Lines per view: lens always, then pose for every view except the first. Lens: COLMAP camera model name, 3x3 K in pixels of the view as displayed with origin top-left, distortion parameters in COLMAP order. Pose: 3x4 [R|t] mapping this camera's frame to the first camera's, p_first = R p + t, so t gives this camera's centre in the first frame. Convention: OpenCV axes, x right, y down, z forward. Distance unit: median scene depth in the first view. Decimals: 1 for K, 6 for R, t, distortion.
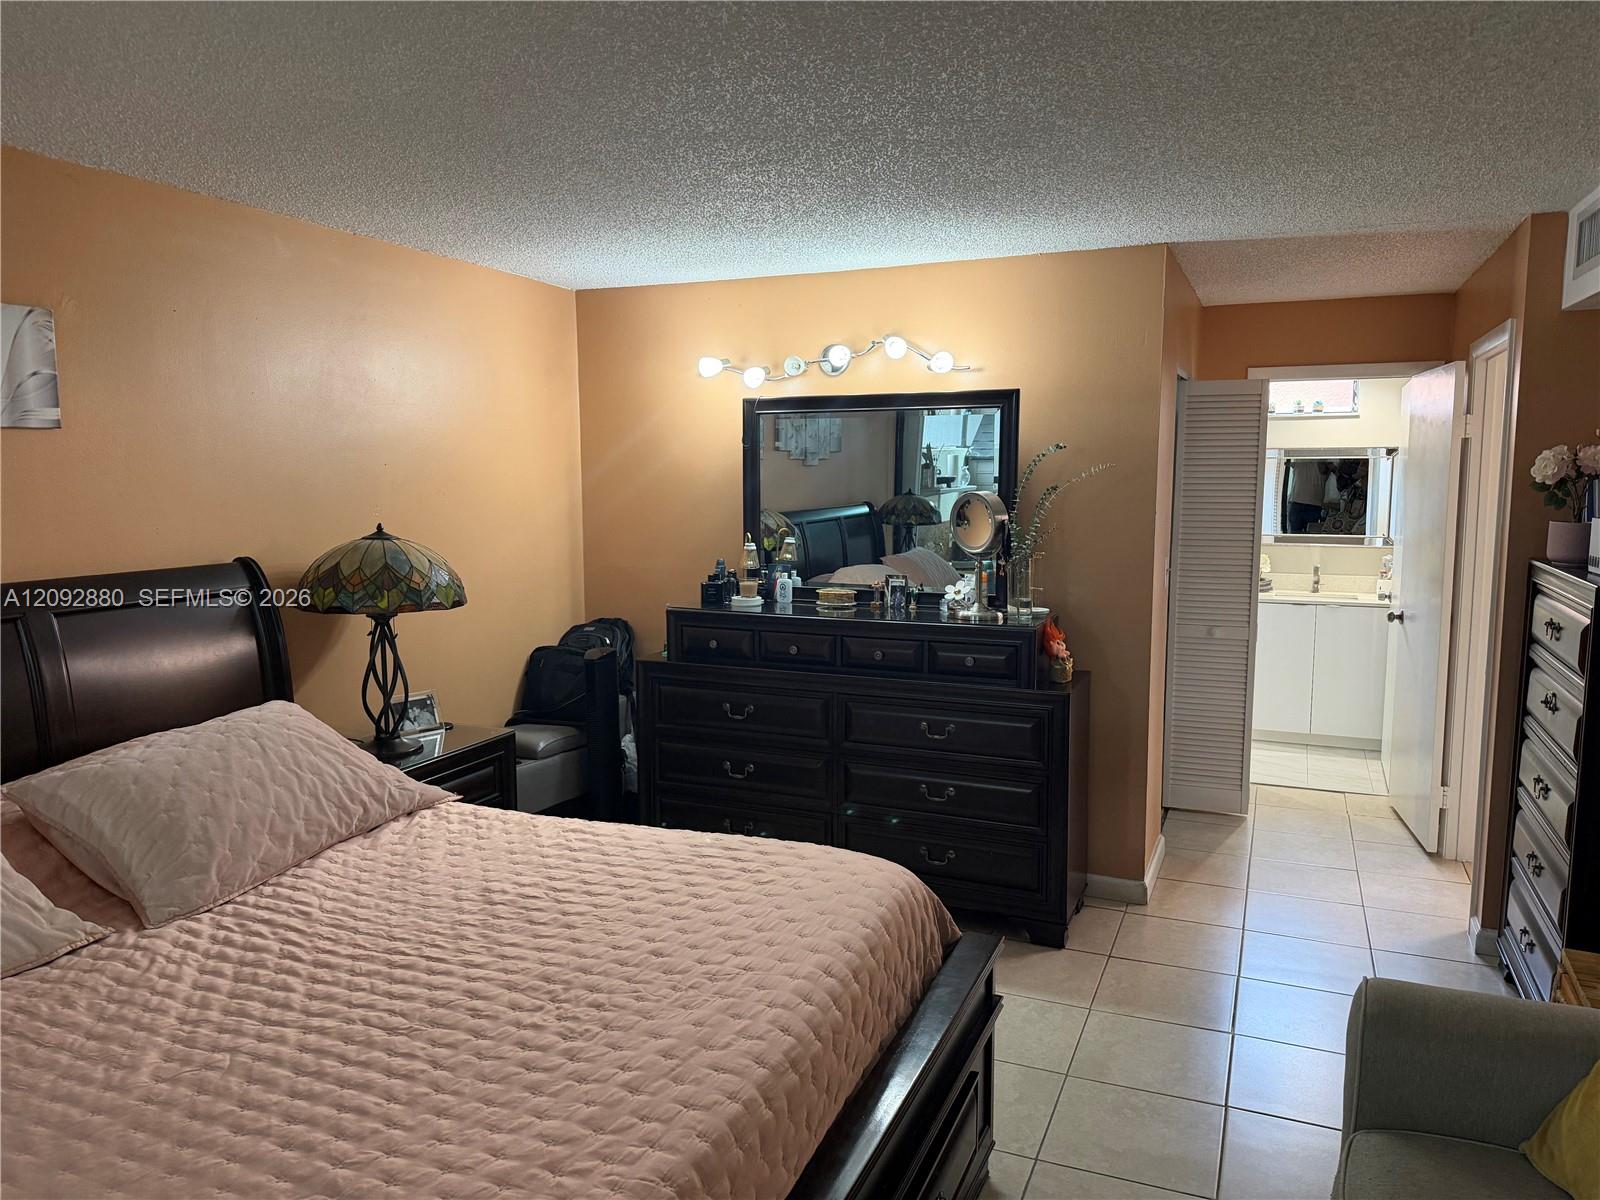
lens RADIAL K [[1126.4, 0, 800.2], [0, 1126.4, 600.9], [0, 0, 1]] dist [0.073944, -0.096942]
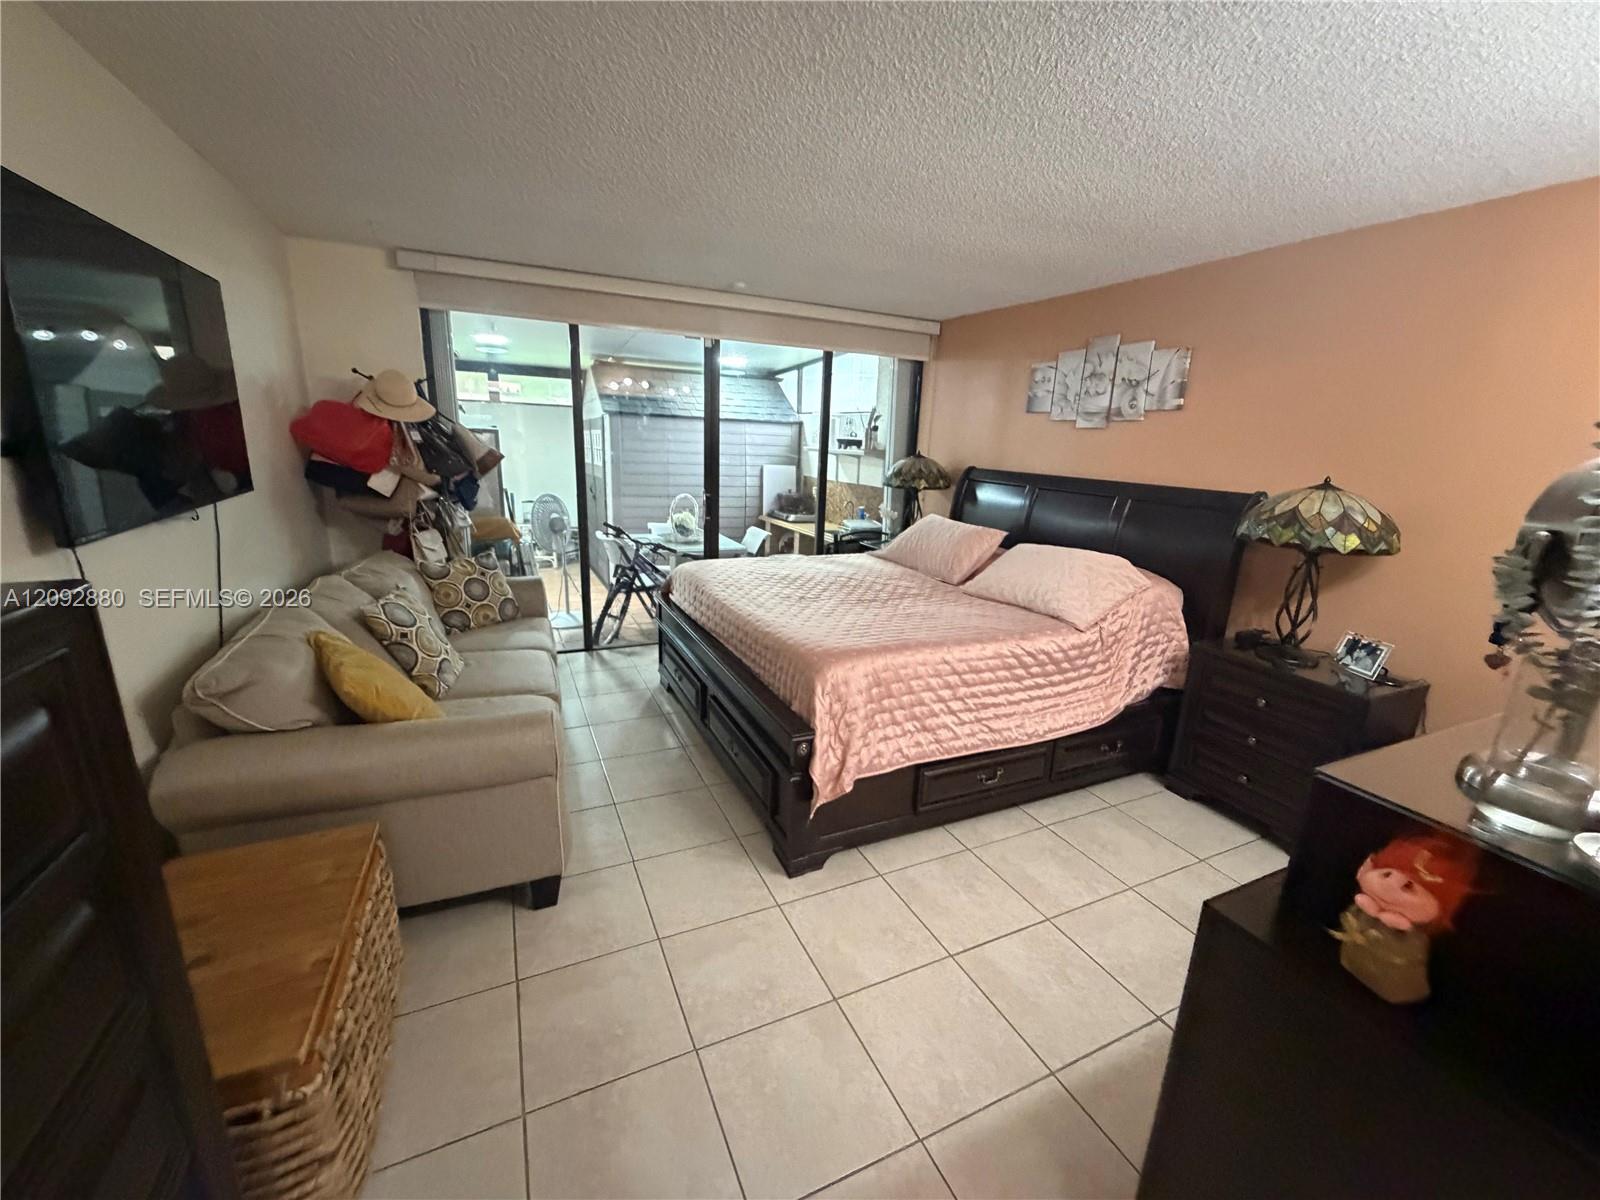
lens RADIAL K [[642.3, 0, 798.4], [0, 642.3, 605.6], [0, 0, 1]] dist [-0.003659, 0.000305]
pose [[-0.673606, 0.166632, -0.720062, 0.669857], [-0.122667, 0.935535, 0.331249, -0.121983], [0.728840, 0.311460, -0.609742, 1.321316]]
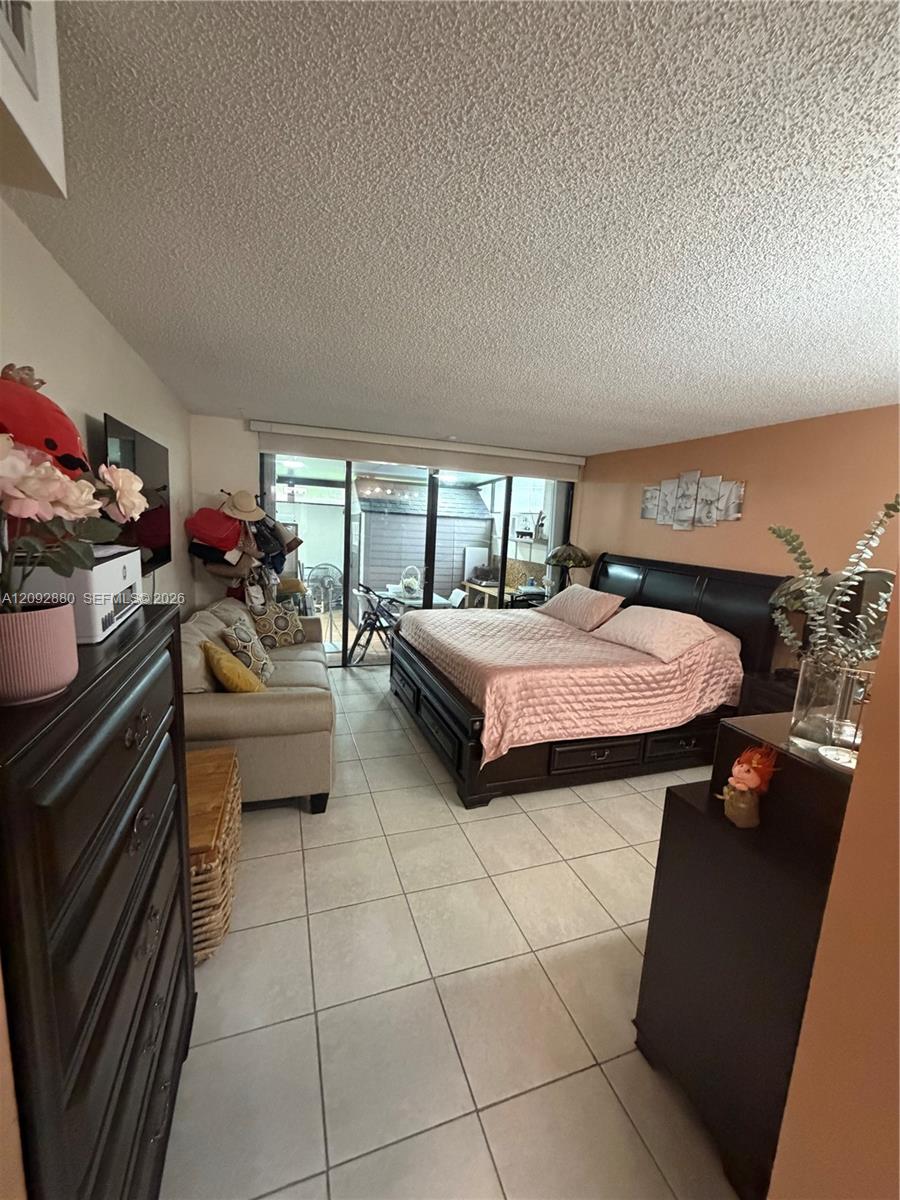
lens RADIAL K [[481.7, 0, 445.3], [0, 481.7, 598.0], [0, 0, 1]] dist [-0.003659, 0.000305]
pose [[-0.745715, 0.070623, -0.662511, 0.792477], [-0.128008, 0.960654, 0.246490, -0.170424], [0.653852, 0.268618, -0.707334, 1.466694]]
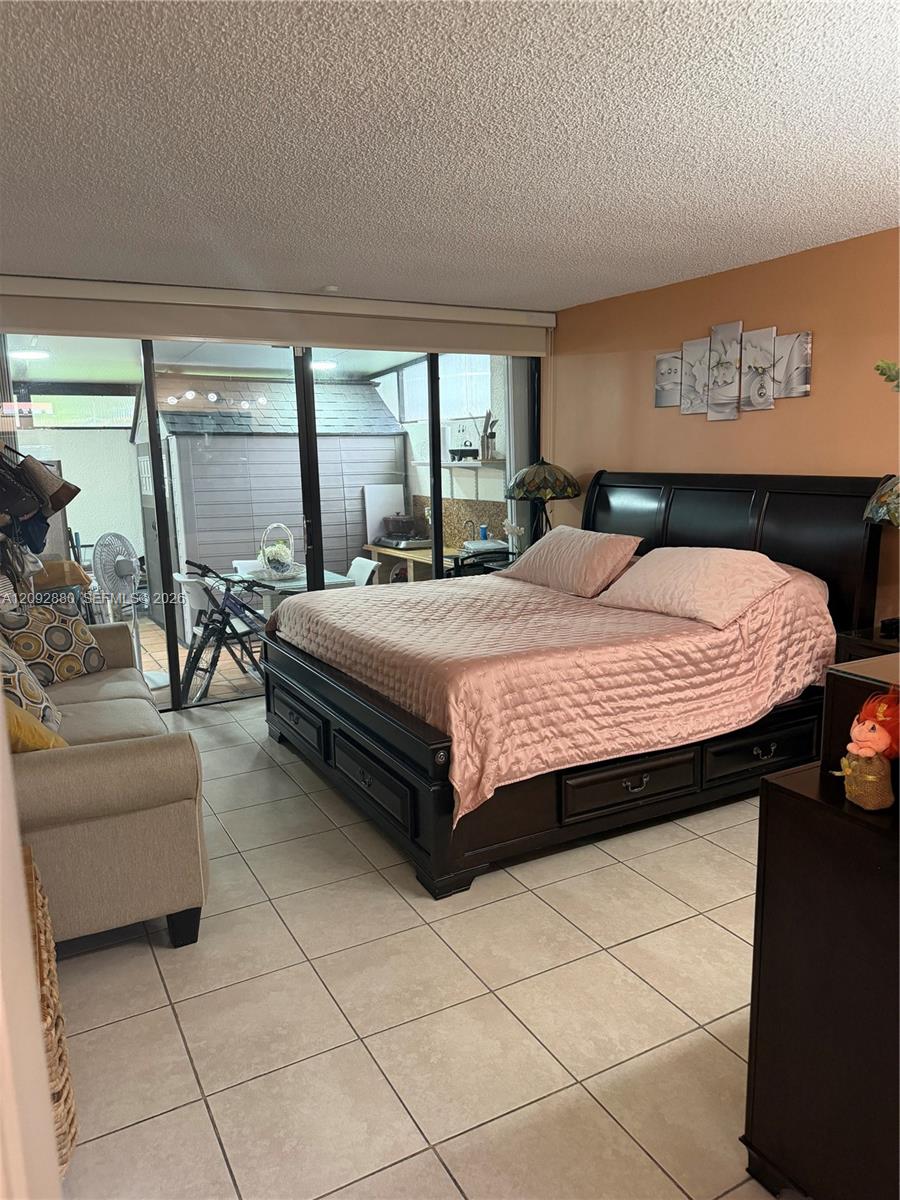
lens RADIAL K [[844.8, 0, 445.8], [0, 844.8, 599.9], [0, 0, 1]] dist [0.073944, -0.096942]
pose [[-0.630563, 0.154309, -0.760644, 0.873227], [-0.067593, 0.965395, 0.251880, -0.143011], [0.773189, 0.210240, -0.598312, 1.476733]]
